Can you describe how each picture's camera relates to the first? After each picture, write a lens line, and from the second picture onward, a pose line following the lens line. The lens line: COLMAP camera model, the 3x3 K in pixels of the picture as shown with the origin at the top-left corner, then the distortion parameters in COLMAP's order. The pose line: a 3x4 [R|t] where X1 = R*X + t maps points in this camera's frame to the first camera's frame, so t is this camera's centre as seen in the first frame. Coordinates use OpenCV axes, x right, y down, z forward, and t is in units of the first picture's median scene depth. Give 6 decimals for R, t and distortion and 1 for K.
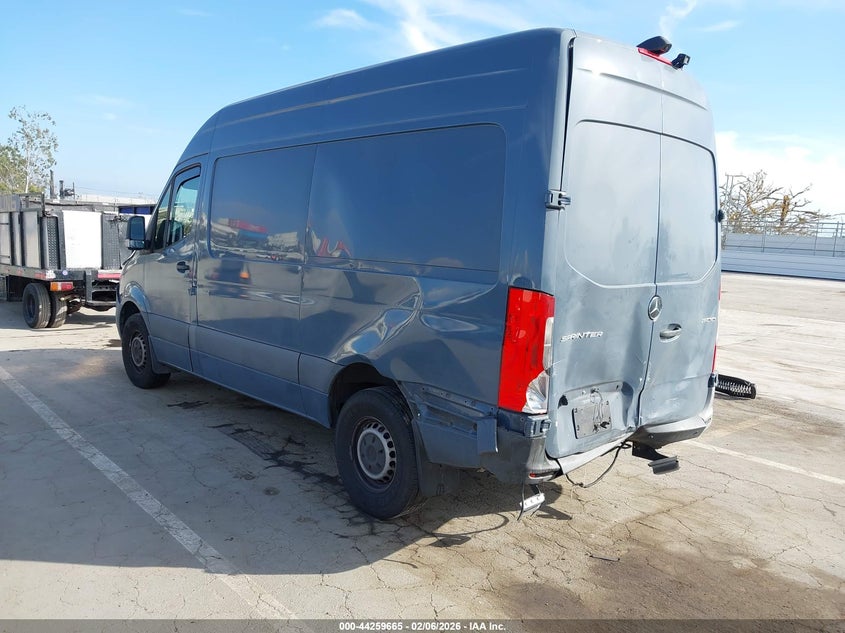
lens RADIAL K [[710.8, 0, 422.5], [0, 710.8, 316.5], [0, 0, 1]] dist [-0.007503, -0.003432]
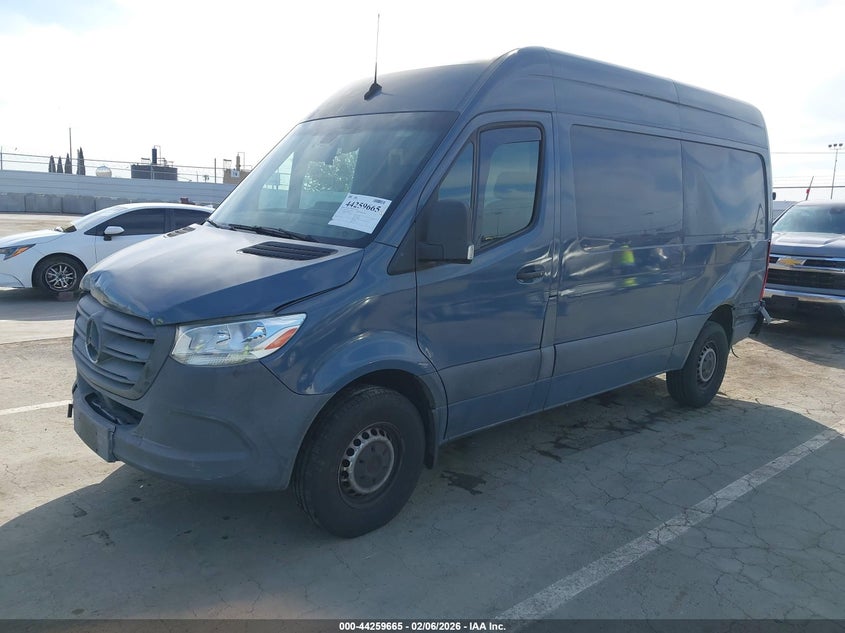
lens RADIAL K [[710.8, 0, 422.5], [0, 710.8, 316.5], [0, 0, 1]] dist [-0.007503, -0.003432]
pose [[-0.037947, -0.221692, 0.974378, -1.143406], [0.071204, 0.972002, 0.223925, -0.216761], [-0.996740, 0.077877, -0.021099, 1.261055]]
